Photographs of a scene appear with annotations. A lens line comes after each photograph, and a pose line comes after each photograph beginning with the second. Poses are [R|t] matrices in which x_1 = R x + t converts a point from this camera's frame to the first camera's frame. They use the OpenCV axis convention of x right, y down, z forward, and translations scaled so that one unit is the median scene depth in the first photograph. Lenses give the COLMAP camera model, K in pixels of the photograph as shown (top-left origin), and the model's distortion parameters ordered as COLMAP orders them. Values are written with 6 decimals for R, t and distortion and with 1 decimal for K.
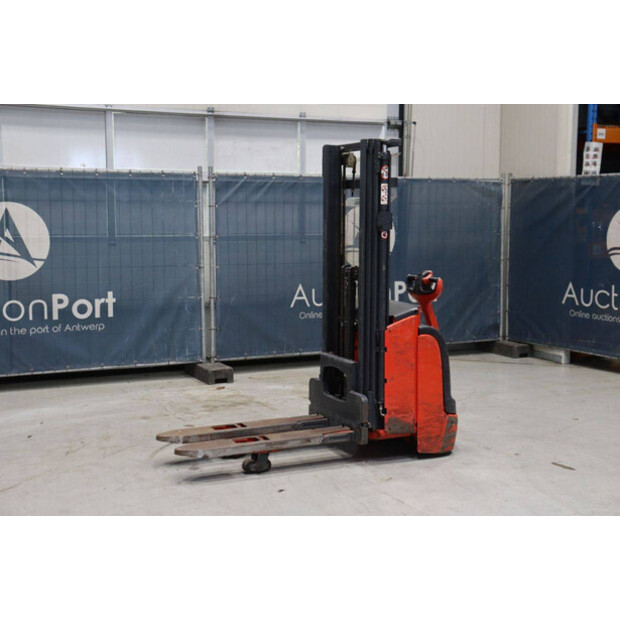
lens RADIAL K [[947.7, 0, 317.9], [0, 947.7, 302.2], [0, 0, 1]] dist [0.122713, 0.000000]
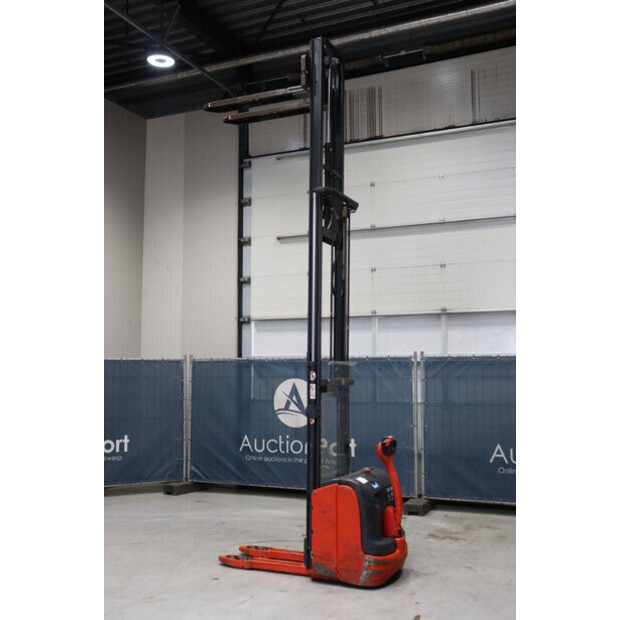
lens RADIAL K [[728.5, 0, 307.3], [0, 728.5, 289.8], [0, 0, 1]] dist [-0.013443, 0.000000]
pose [[0.636416, -0.089173, -0.766174, 0.592030], [-0.072355, 0.982014, -0.174396, -0.034698], [0.767945, 0.166425, 0.618517, 0.210563]]
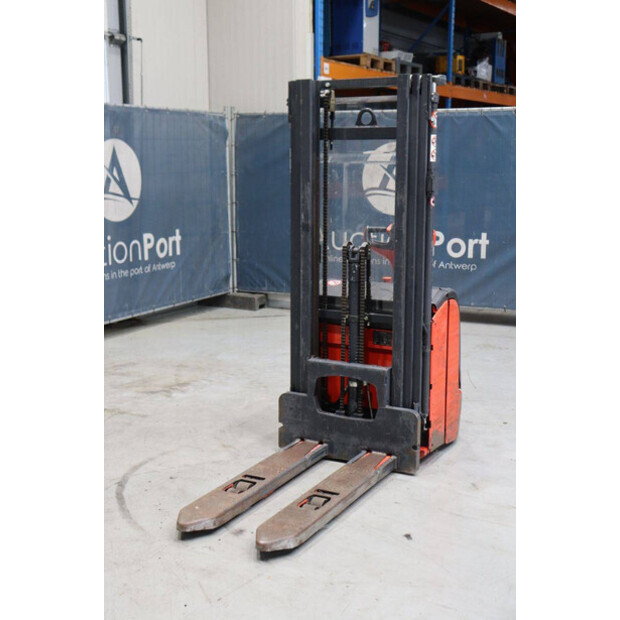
lens RADIAL K [[888.2, 0, 310.4], [0, 888.2, 308.1], [0, 0, 1]] dist [0.084844, 0.000000]
pose [[0.809839, -0.101971, 0.577722, -0.289015], [0.058494, 0.993906, 0.093435, -0.024463], [-0.583729, -0.041874, 0.810868, 0.315191]]
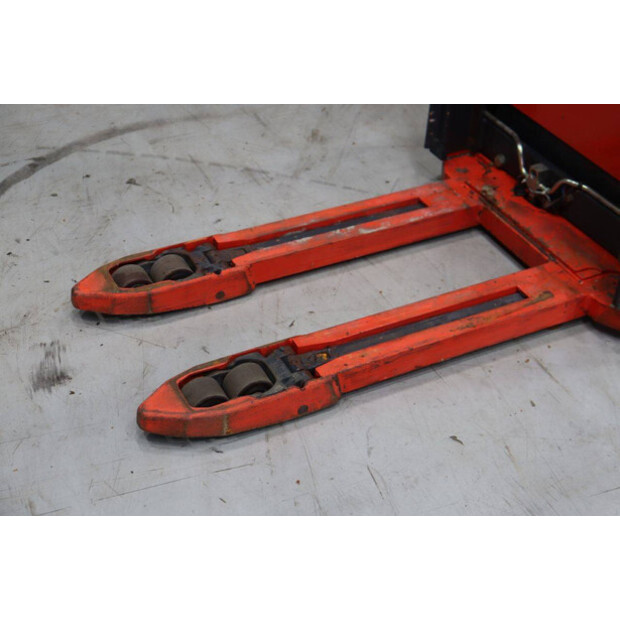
lens RADIAL K [[1058.1, 0, 312.1], [0, 1058.1, 309.7], [0, 0, 1]] dist [0.195048, 0.000000]
pose [[0.999208, 0.020741, 0.033971, -0.038378], [-0.035605, 0.847255, 0.529991, -0.018089], [-0.017789, -0.530781, 0.847322, 0.483537]]
